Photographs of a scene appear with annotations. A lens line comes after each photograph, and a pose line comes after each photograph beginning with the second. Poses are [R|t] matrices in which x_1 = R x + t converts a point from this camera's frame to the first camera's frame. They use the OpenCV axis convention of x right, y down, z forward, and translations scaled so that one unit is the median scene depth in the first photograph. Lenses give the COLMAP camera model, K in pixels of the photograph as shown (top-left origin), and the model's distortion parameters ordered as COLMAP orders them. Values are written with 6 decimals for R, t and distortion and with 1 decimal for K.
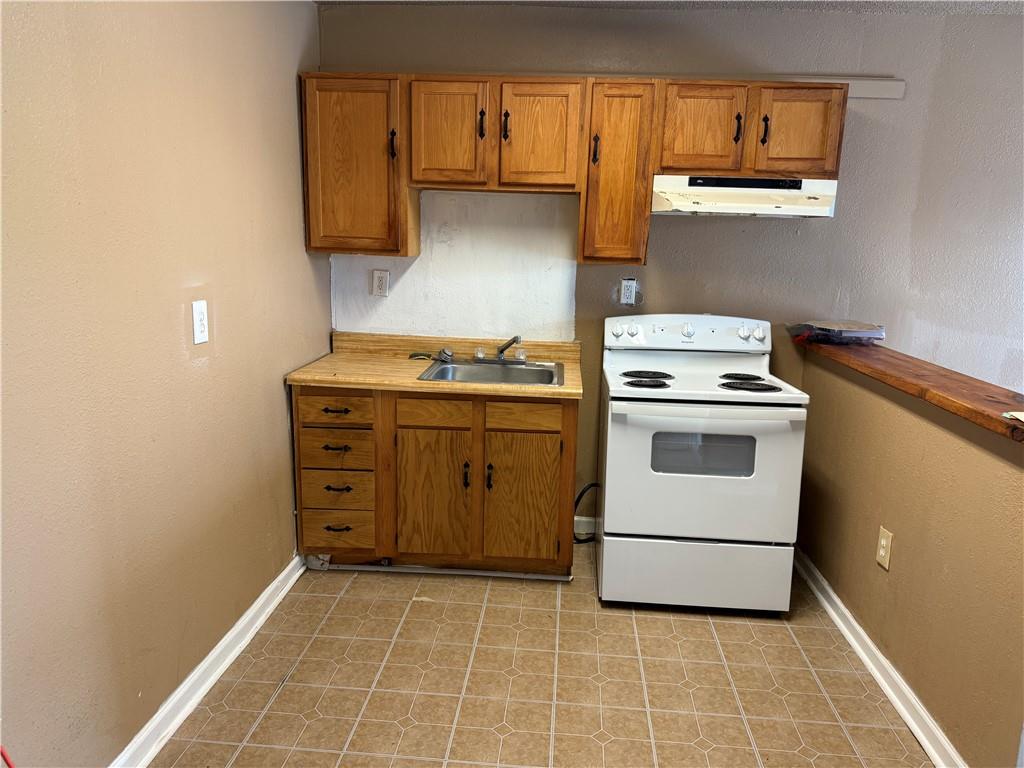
lens RADIAL K [[721.4, 0, 513.6], [0, 721.4, 389.6], [0, 0, 1]] dist [0.005184, -0.002471]
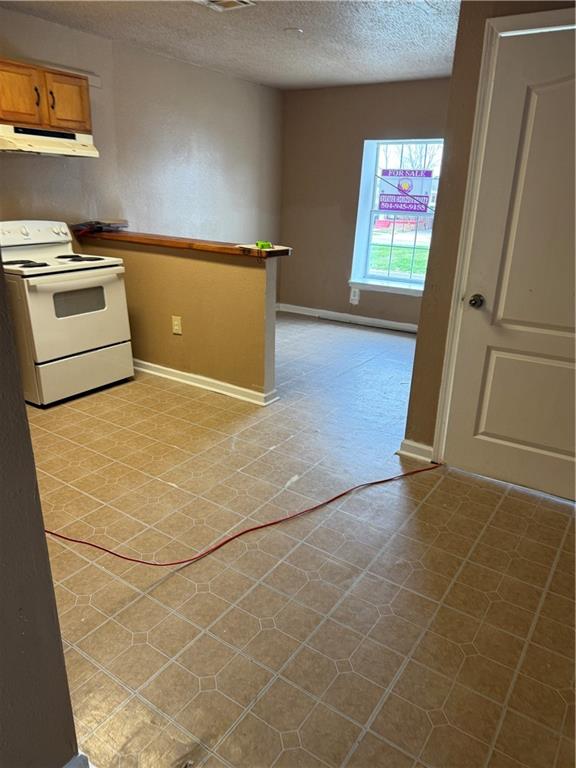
lens RADIAL K [[541.0, 0, 288.0], [0, 541.0, 384.0], [0, 0, 1]] dist [0.005184, -0.002471]
pose [[0.509481, -0.307901, 0.803509, -0.565713], [0.156264, 0.951369, 0.265478, 0.010153], [-0.846174, -0.009697, 0.532818, -0.113015]]
